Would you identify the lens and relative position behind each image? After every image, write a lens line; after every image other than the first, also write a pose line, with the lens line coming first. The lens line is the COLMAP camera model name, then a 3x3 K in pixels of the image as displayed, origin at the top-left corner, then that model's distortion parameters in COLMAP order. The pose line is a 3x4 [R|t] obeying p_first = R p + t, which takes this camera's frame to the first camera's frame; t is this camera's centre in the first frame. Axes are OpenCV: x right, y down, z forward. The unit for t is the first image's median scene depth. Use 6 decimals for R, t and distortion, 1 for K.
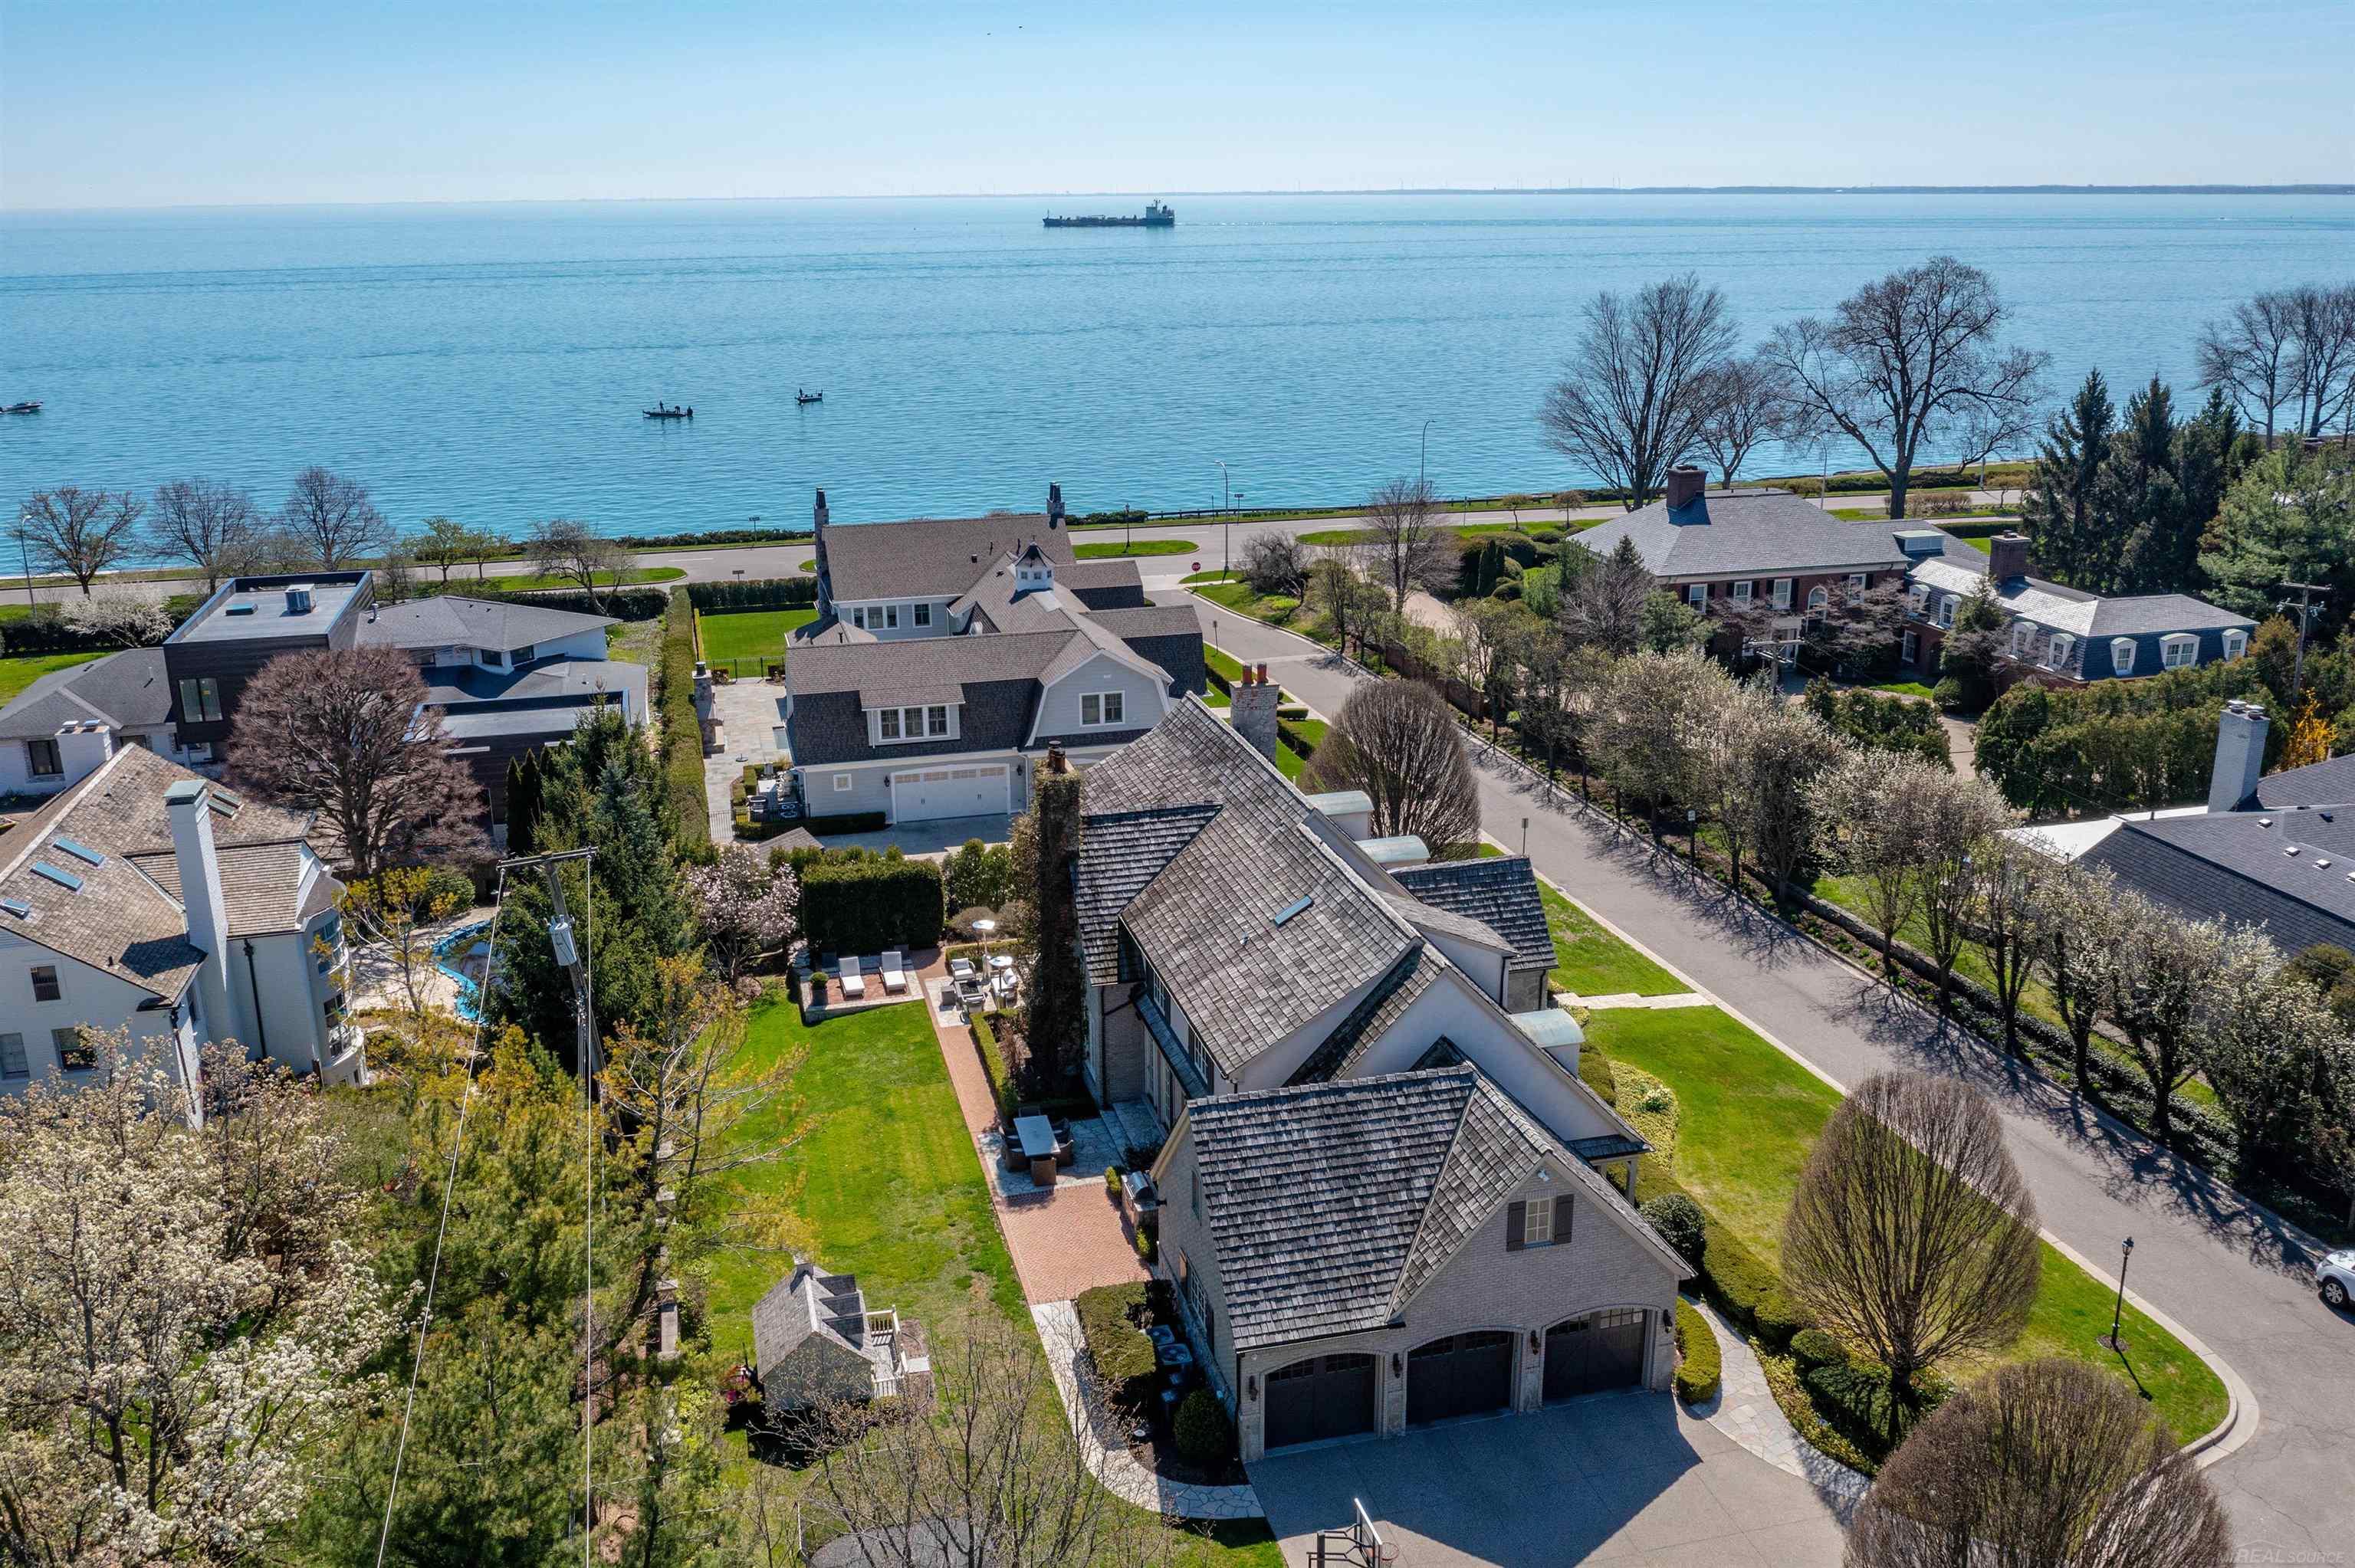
lens RADIAL K [[1893.6, 0, 1181.6], [0, 1893.6, 856.4], [0, 0, 1]] dist [-0.020467, -0.001505]
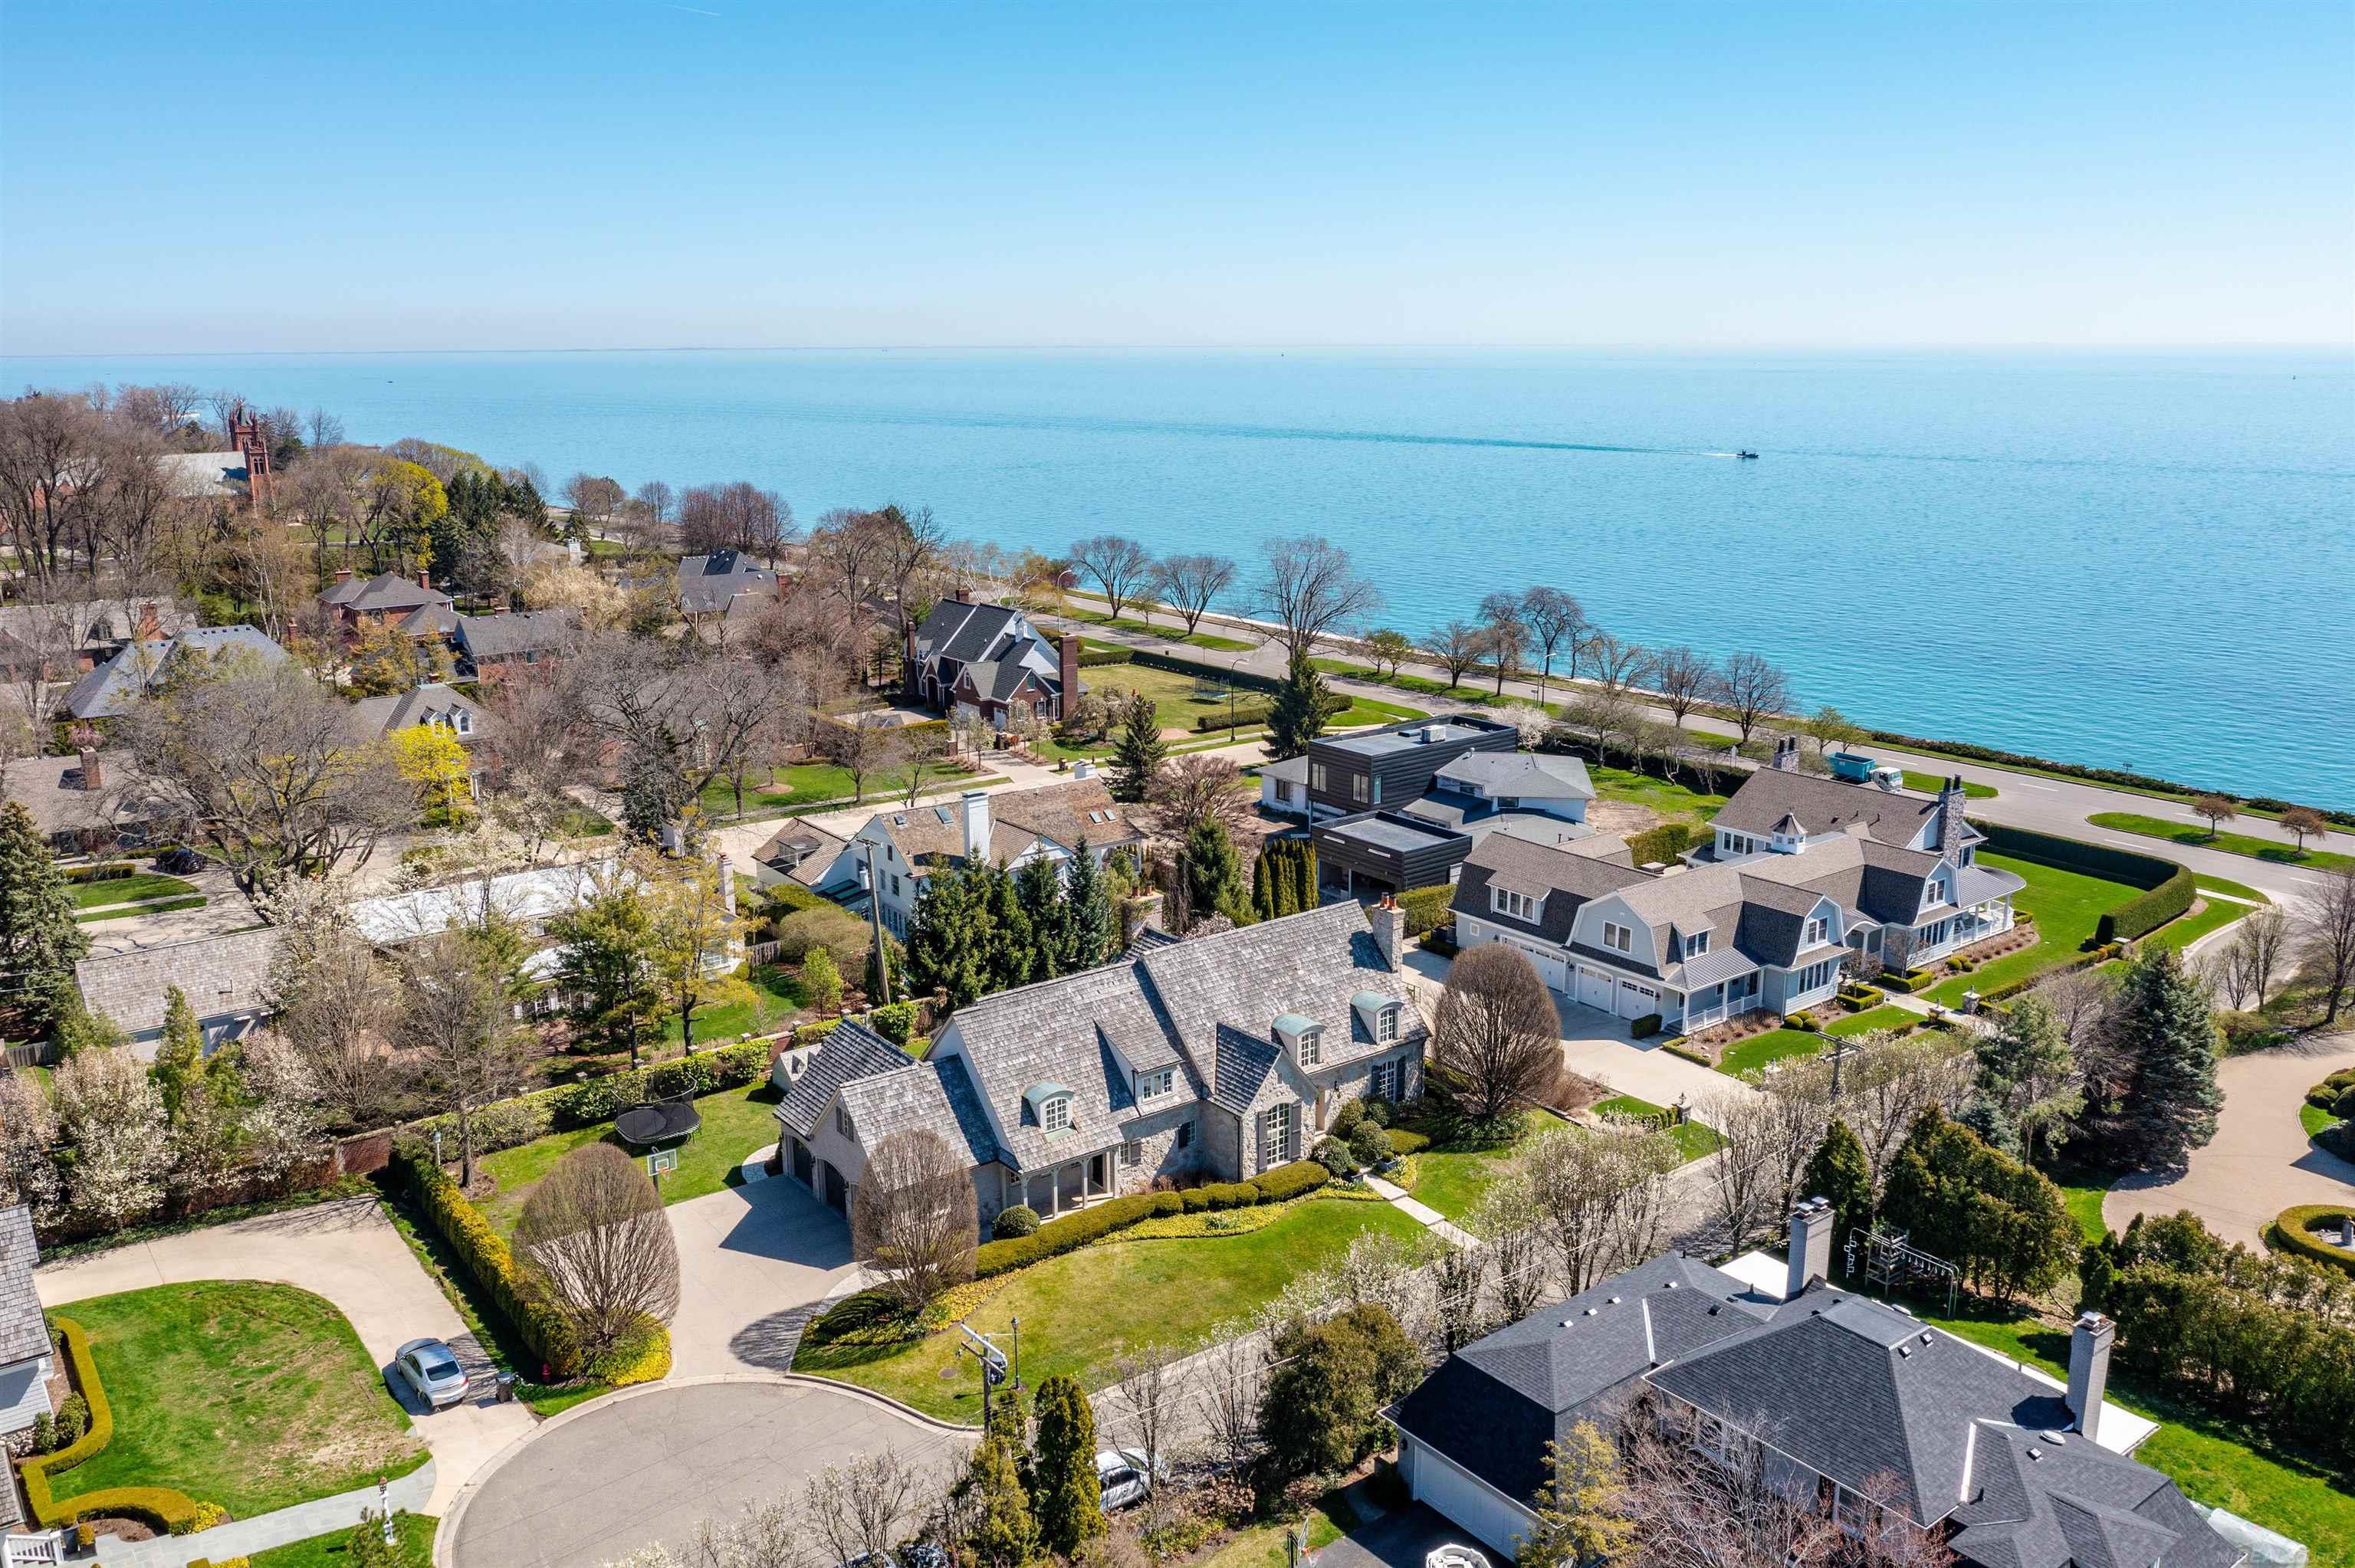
lens RADIAL K [[1867.6, 0, 1177.1], [0, 1867.6, 877.5], [0, 0, 1]] dist [-0.009930, -0.001428]
pose [[0.368766, 0.263840, -0.891291, 1.169825], [-0.302359, 0.940772, 0.153389, -0.267707], [0.878971, 0.212925, 0.426699, 0.239800]]
